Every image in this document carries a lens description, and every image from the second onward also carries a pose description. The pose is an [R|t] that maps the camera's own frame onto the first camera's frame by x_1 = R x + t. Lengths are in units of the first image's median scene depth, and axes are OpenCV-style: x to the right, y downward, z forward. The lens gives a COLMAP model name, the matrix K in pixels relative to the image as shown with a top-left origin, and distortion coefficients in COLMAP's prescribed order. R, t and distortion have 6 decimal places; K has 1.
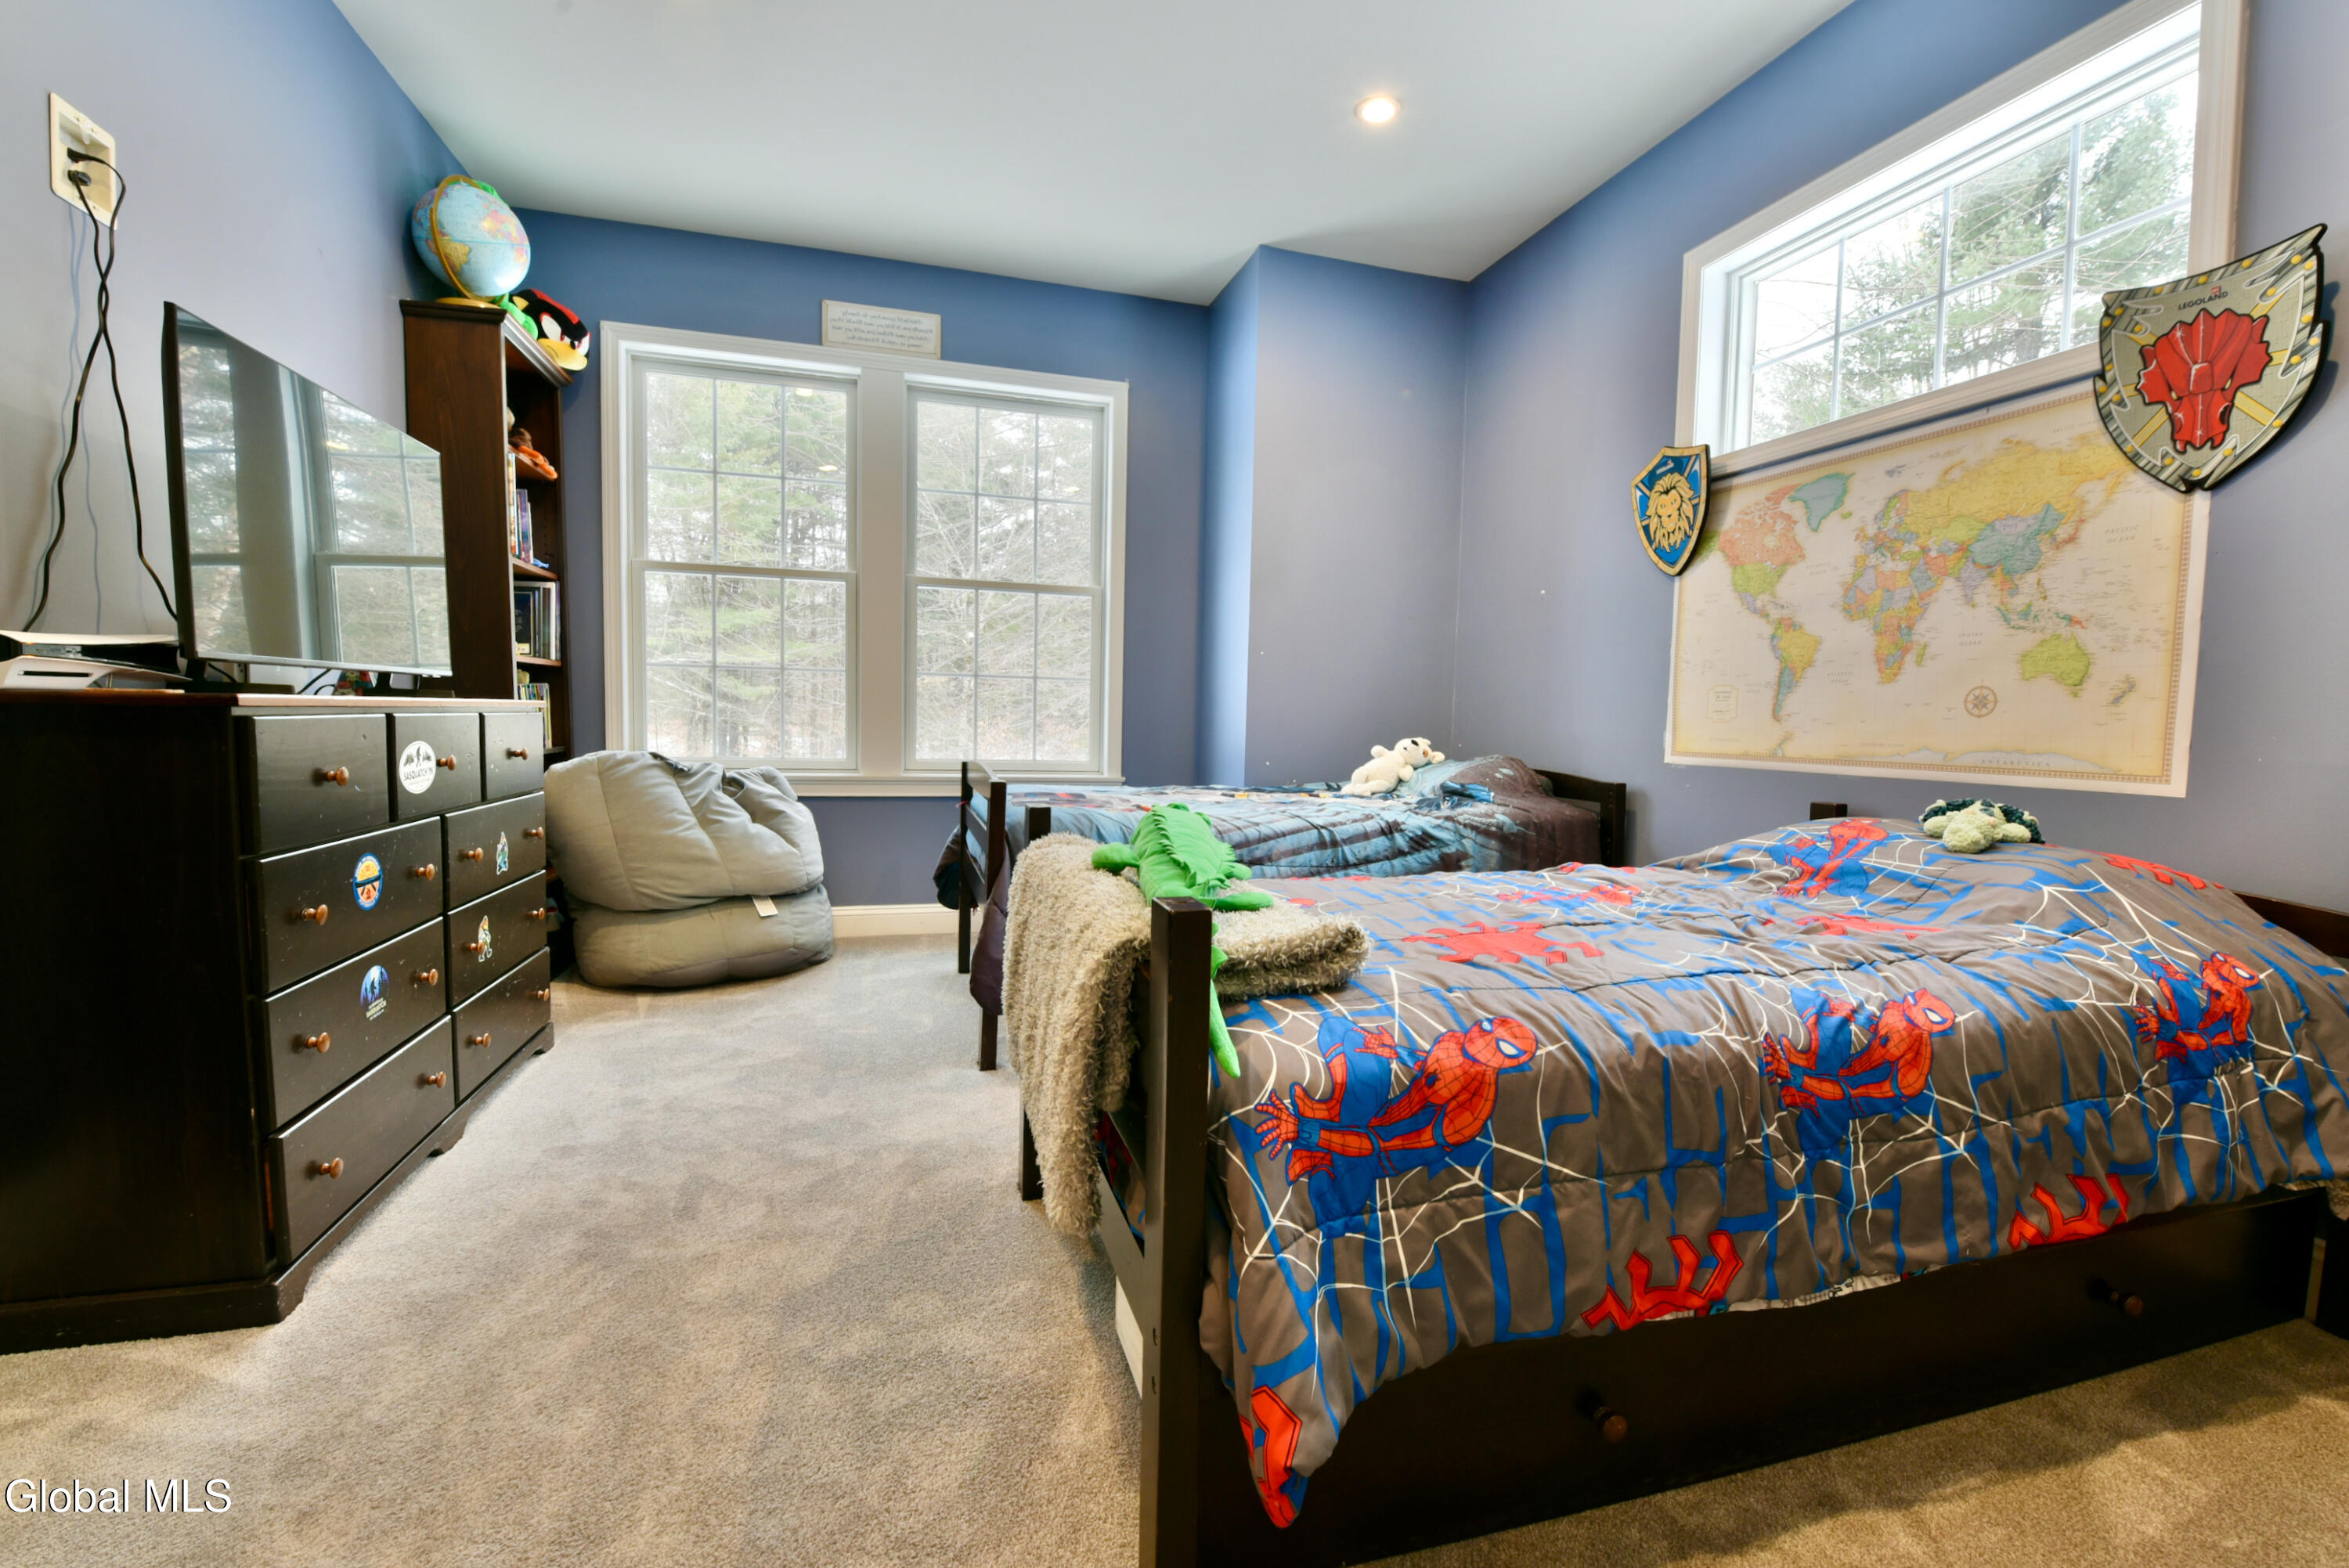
lens RADIAL K [[964.3, 0, 1199.2], [0, 964.3, 785.8], [0, 0, 1]] dist [-0.016197, -0.003123]
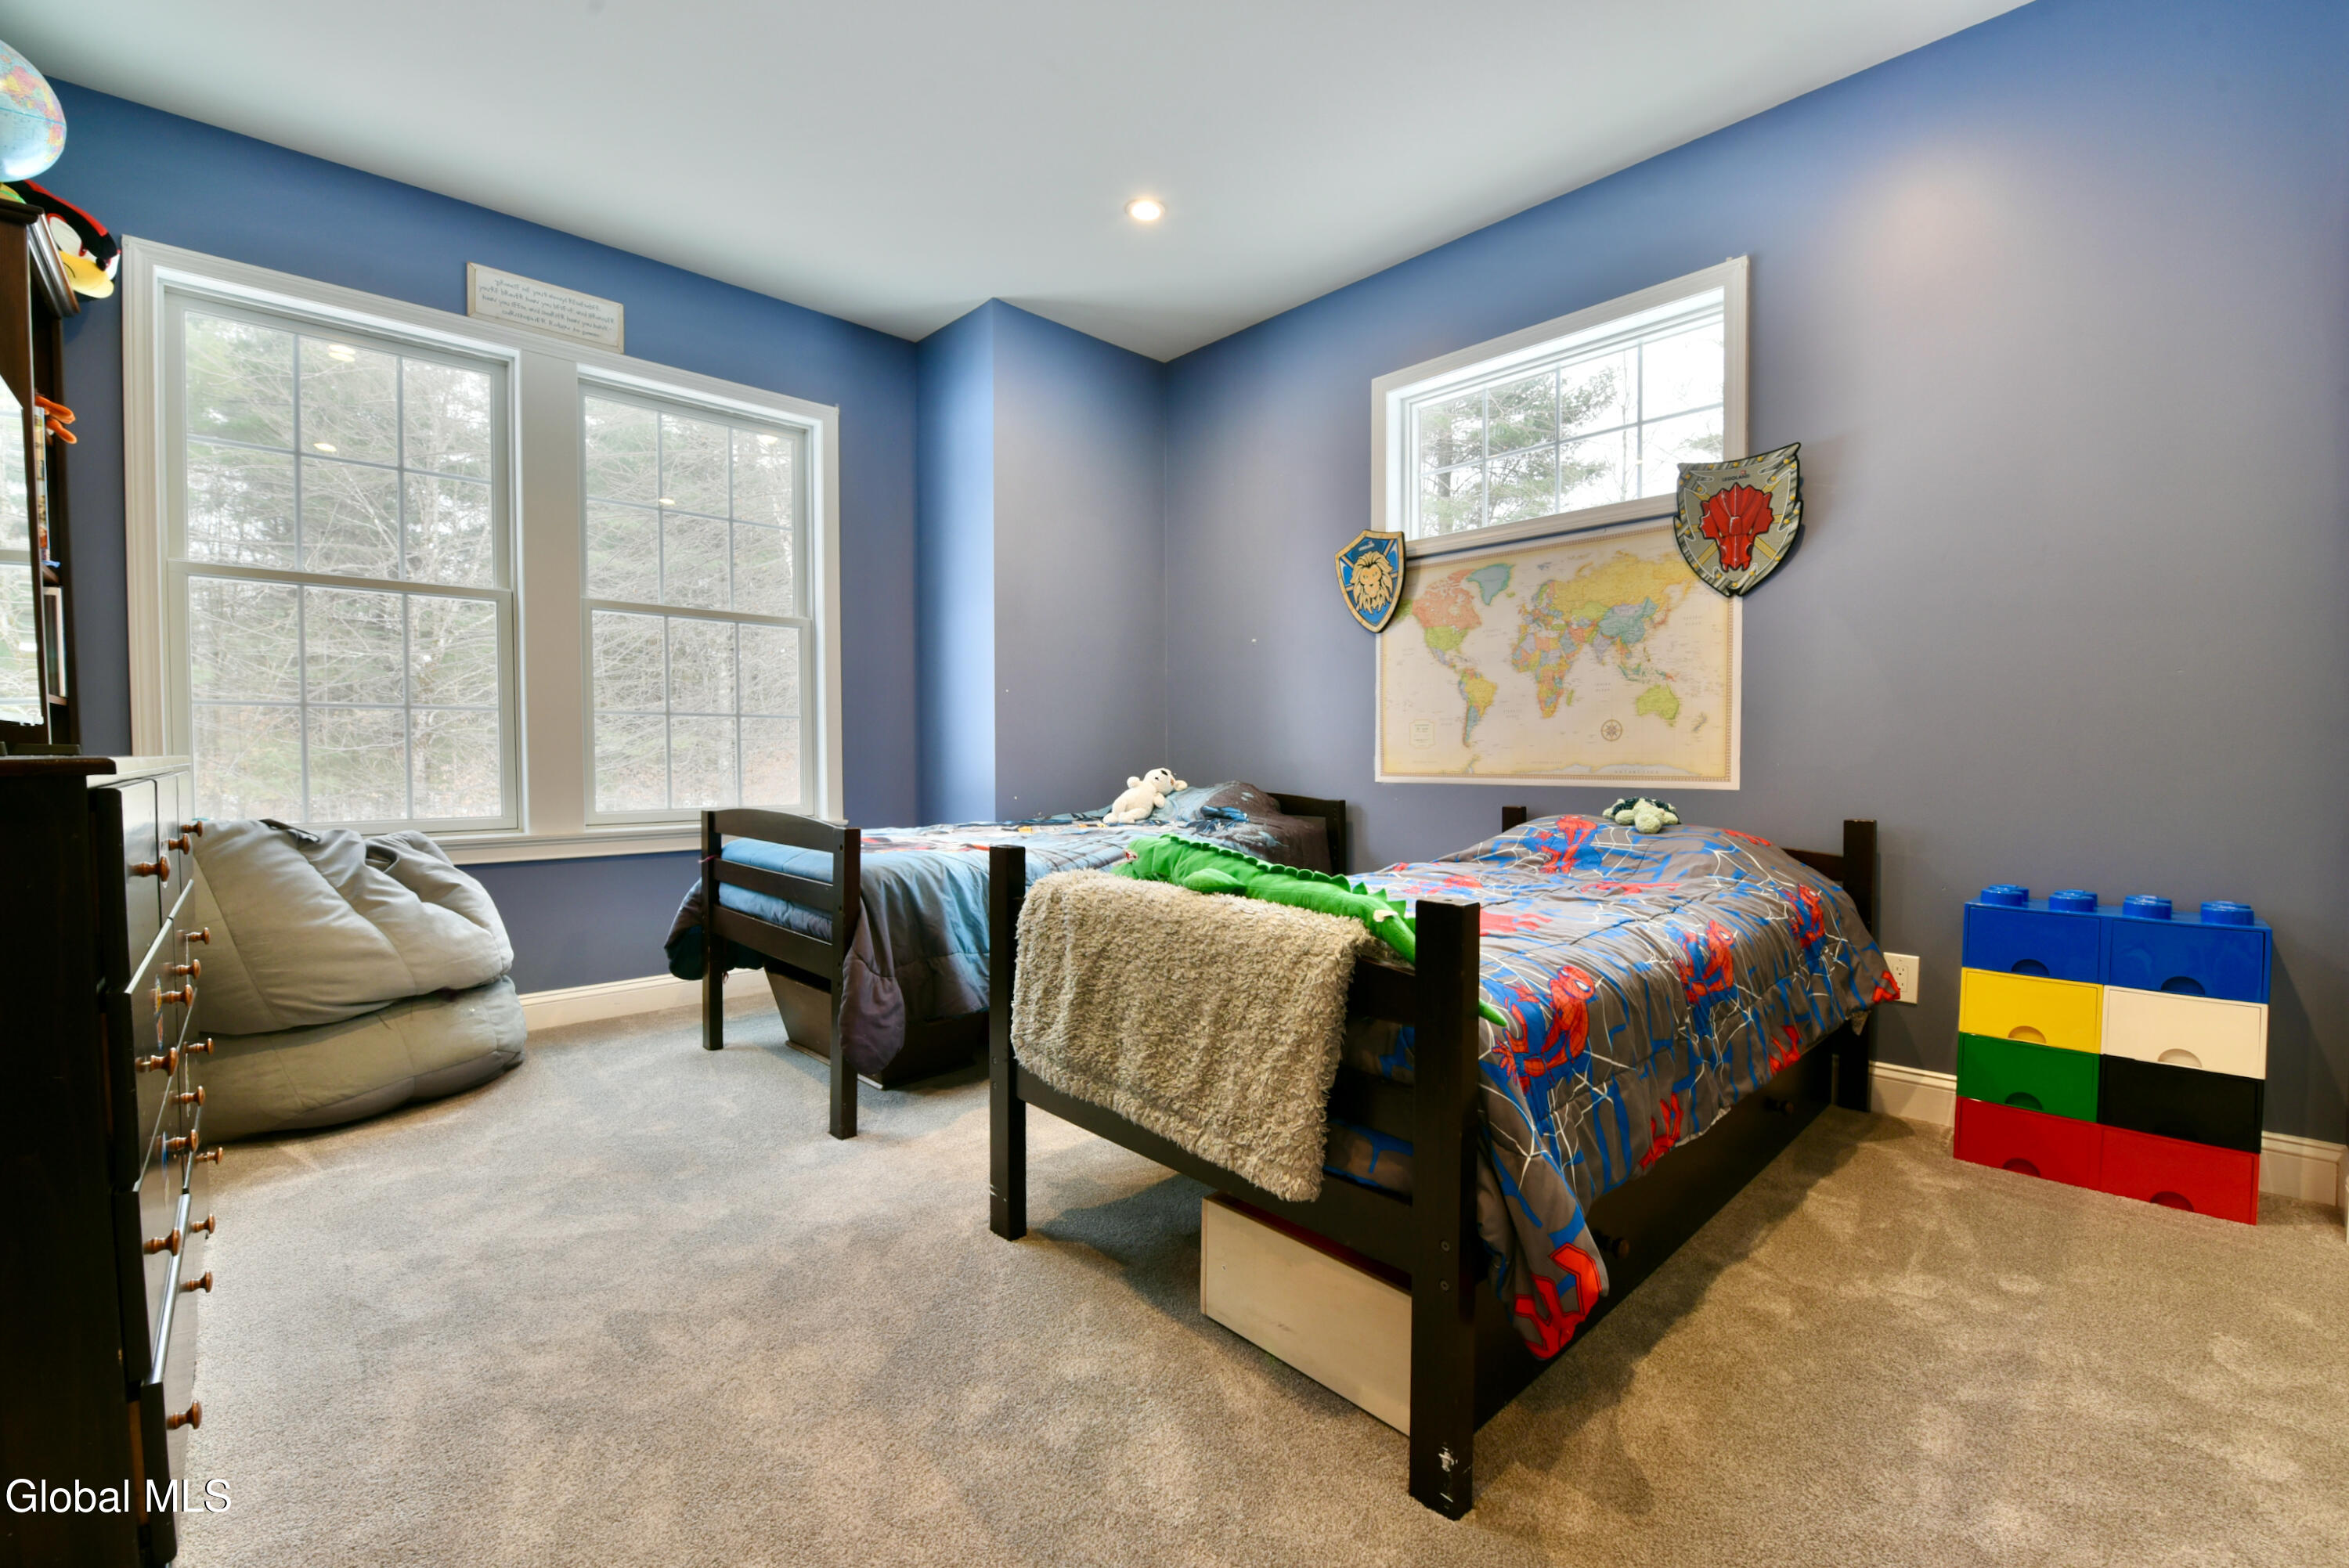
lens RADIAL K [[964.3, 0, 1199.2], [0, 964.3, 785.8], [0, 0, 1]] dist [-0.016197, -0.003123]
pose [[0.883987, -0.039819, 0.465812, -0.361749], [0.054744, 0.998328, -0.018548, -0.010093], [-0.464295, 0.041897, 0.884689, 0.002888]]
